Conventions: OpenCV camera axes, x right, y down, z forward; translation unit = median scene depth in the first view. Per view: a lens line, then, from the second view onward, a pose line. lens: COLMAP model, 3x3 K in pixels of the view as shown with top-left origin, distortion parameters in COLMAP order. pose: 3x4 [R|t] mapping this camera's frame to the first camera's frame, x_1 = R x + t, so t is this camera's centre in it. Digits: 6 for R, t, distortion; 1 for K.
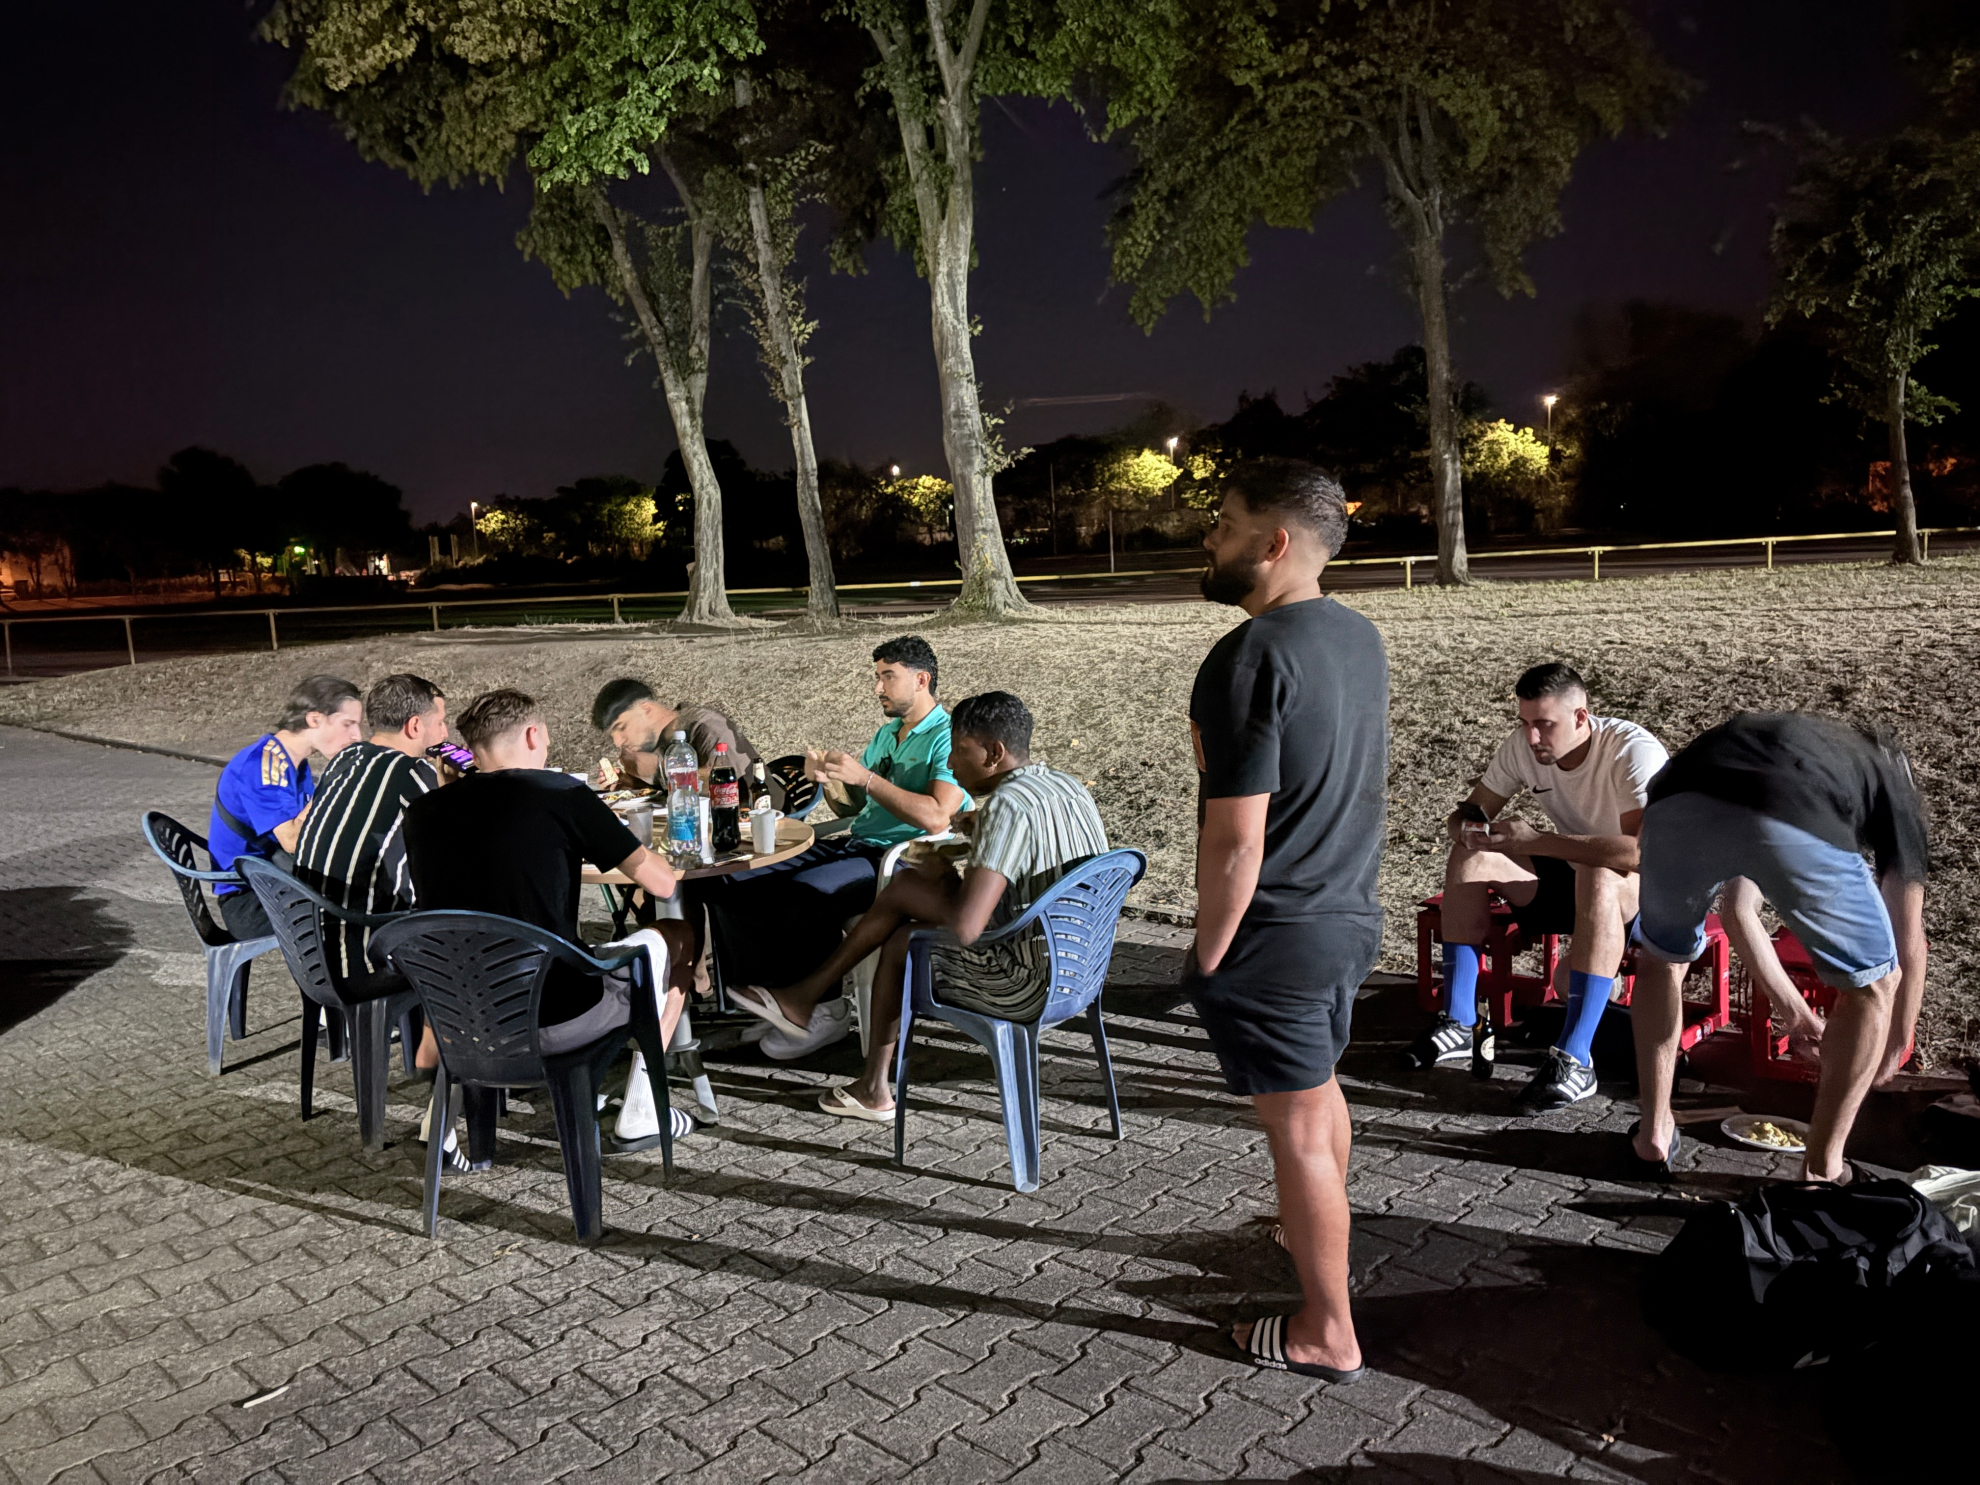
lens RADIAL K [[1492.0, 0, 995.1], [0, 1492.0, 741.3], [0, 0, 1]] dist [0.051296, -0.049039]
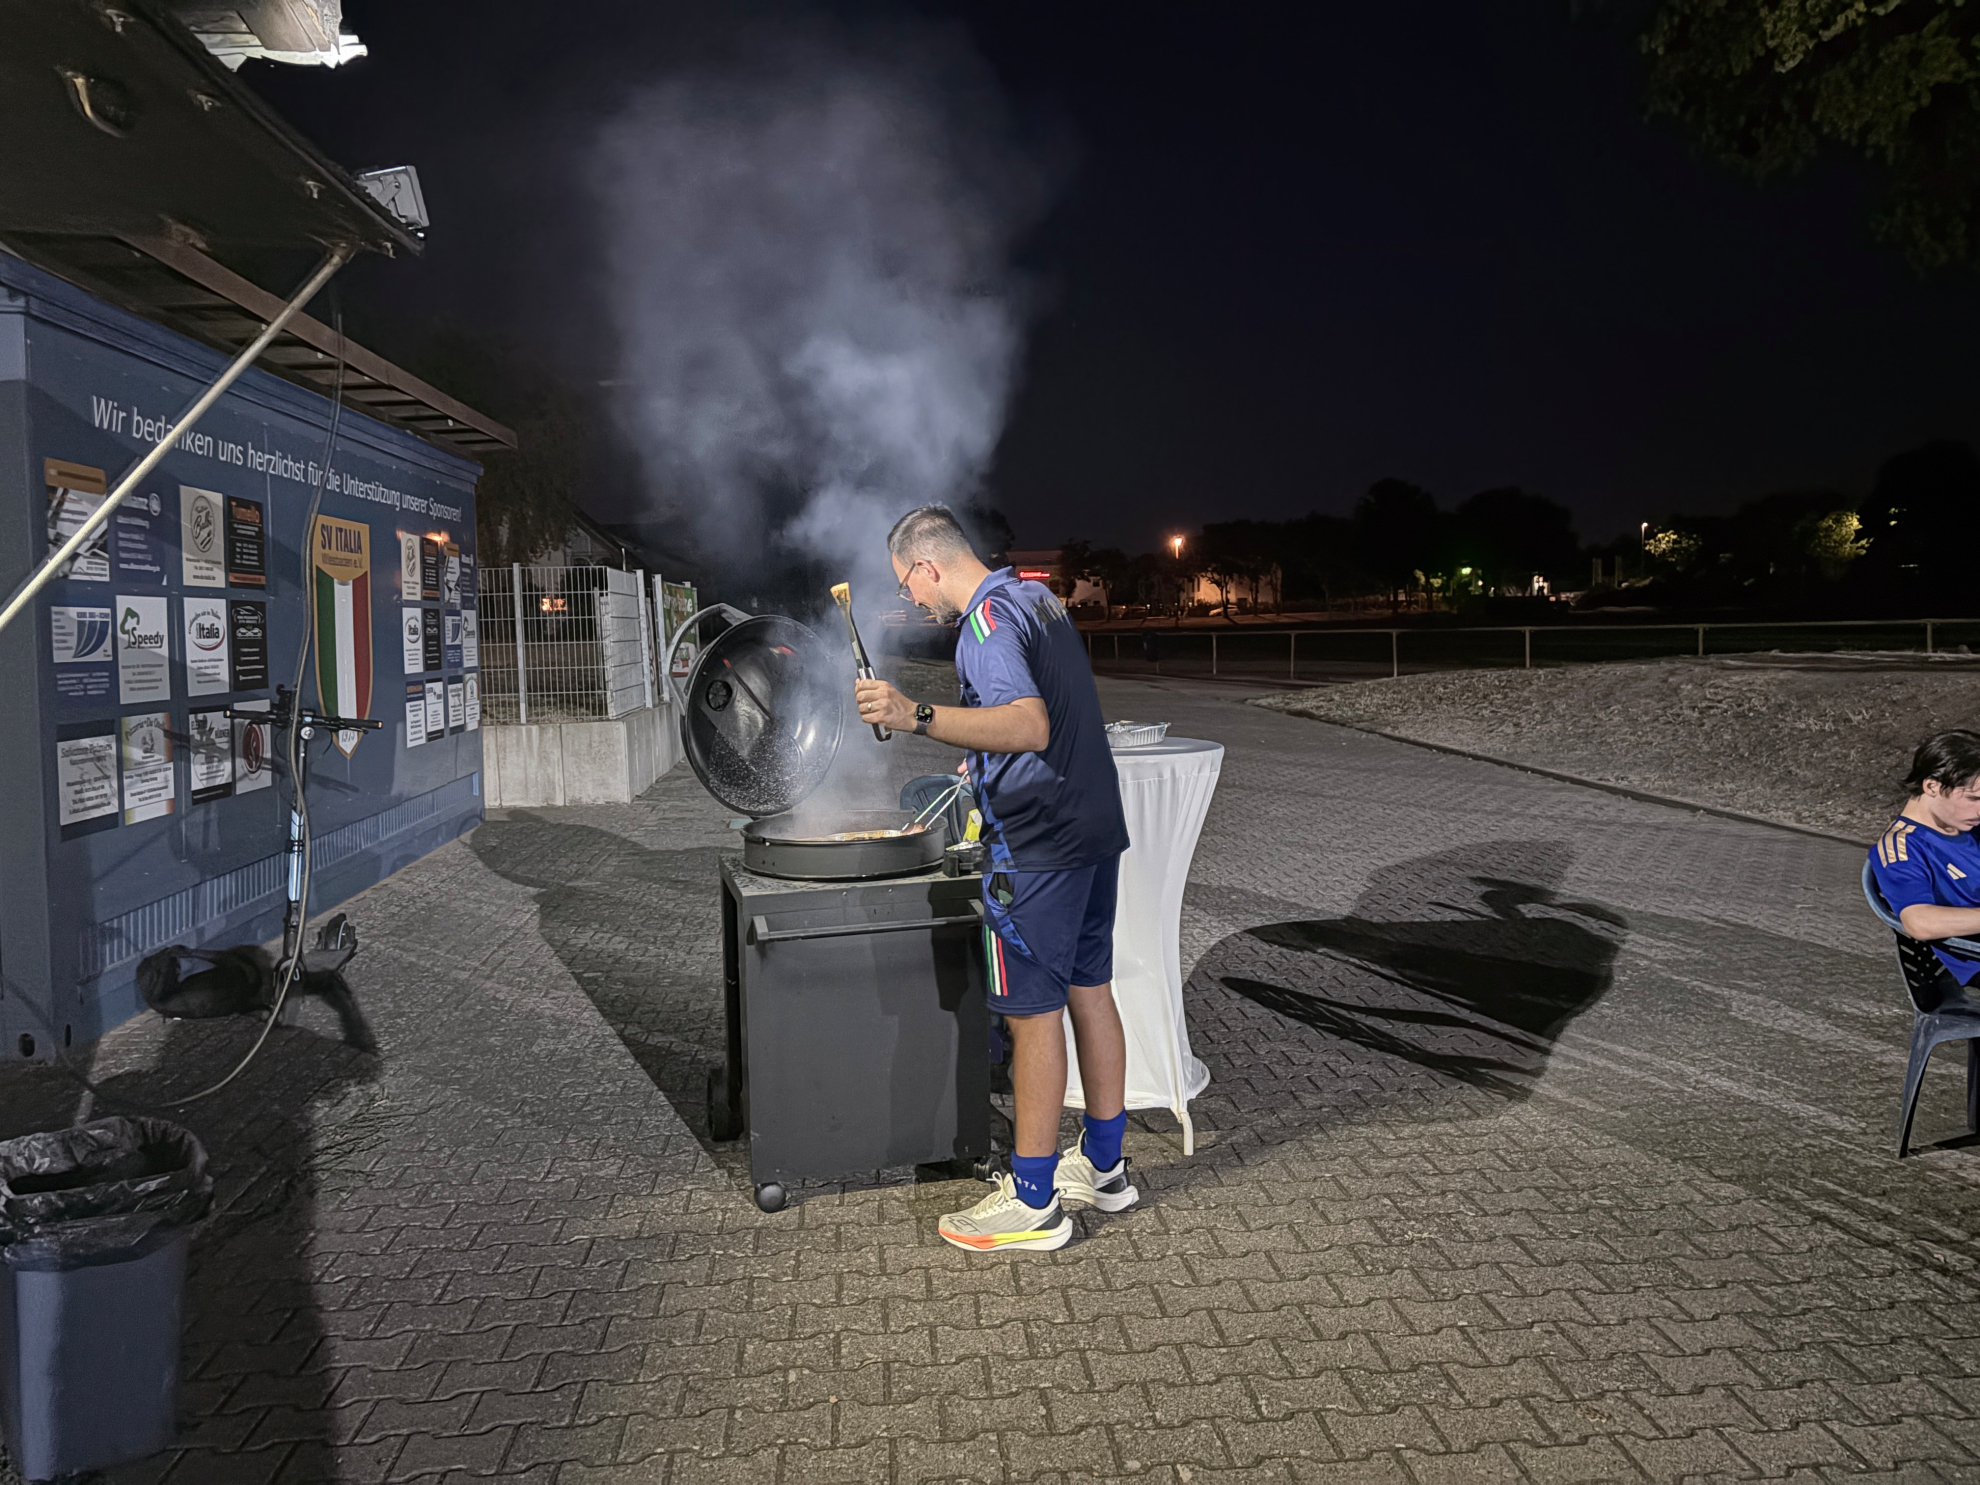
lens RADIAL K [[1492.0, 0, 985.9], [0, 1492.0, 735.3], [0, 0, 1]] dist [0.051296, -0.049039]
pose [[0.745201, 0.074408, -0.662675, -0.109581], [-0.086562, 0.996141, 0.014510, 0.003937], [0.661197, 0.046550, 0.748766, -0.003790]]
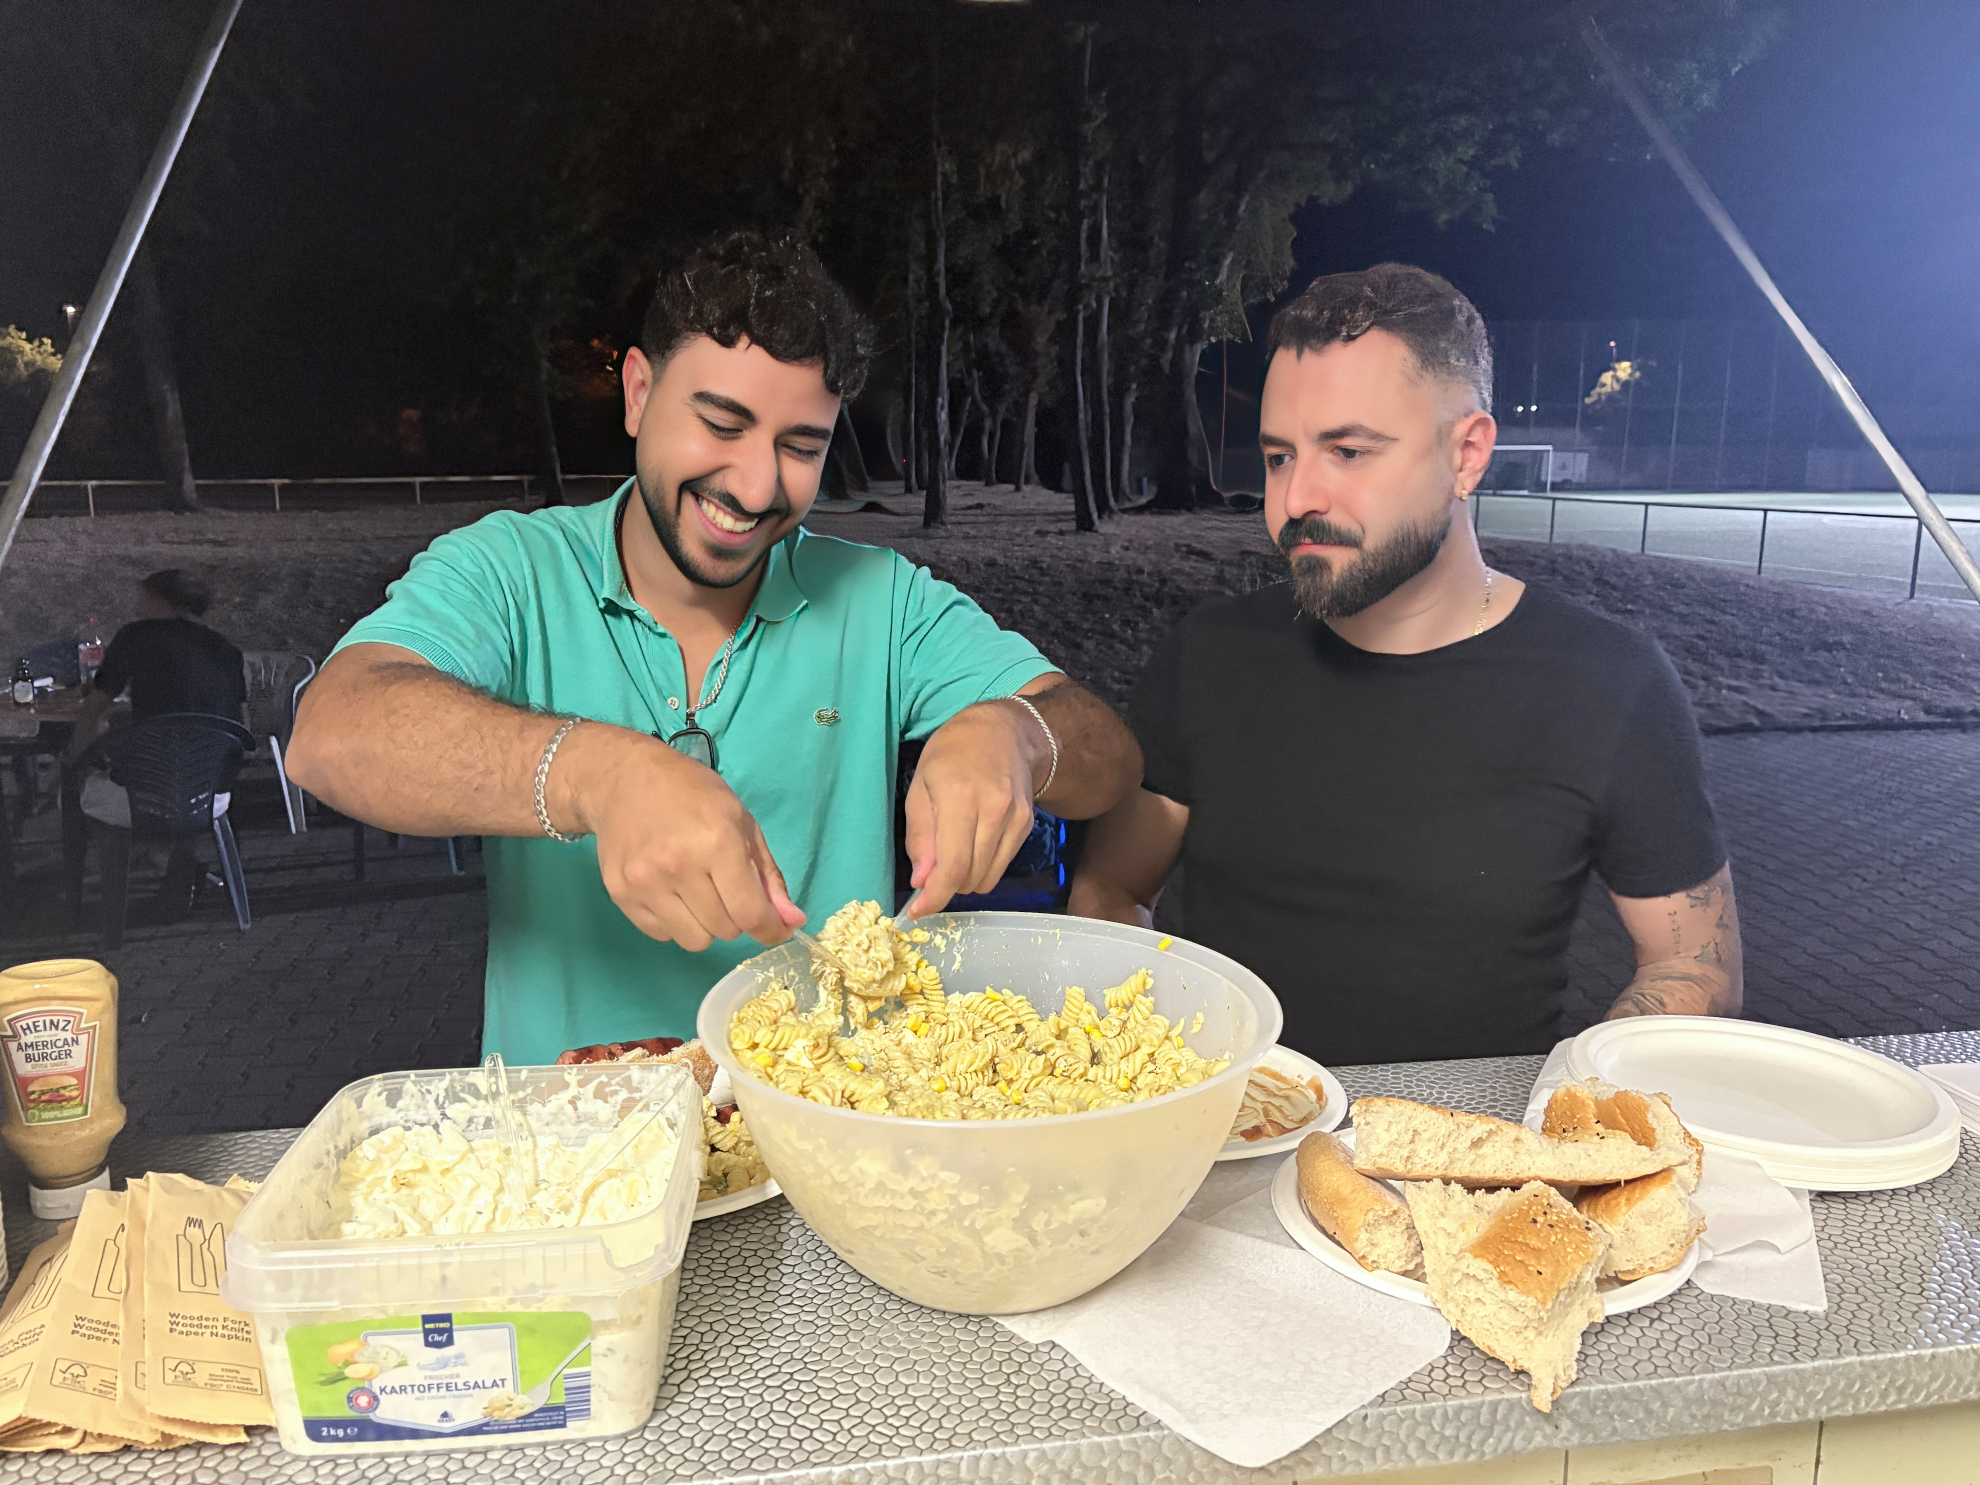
lens RADIAL K [[1492.0, 0, 994.9], [0, 1492.0, 751.2], [0, 0, 1]] dist [0.051296, -0.049039]
pose [[0.615853, -0.100169, 0.781468, -0.214343], [0.060765, 0.994969, 0.079648, 0.015038], [-0.785515, -0.001565, 0.618841, -0.113944]]
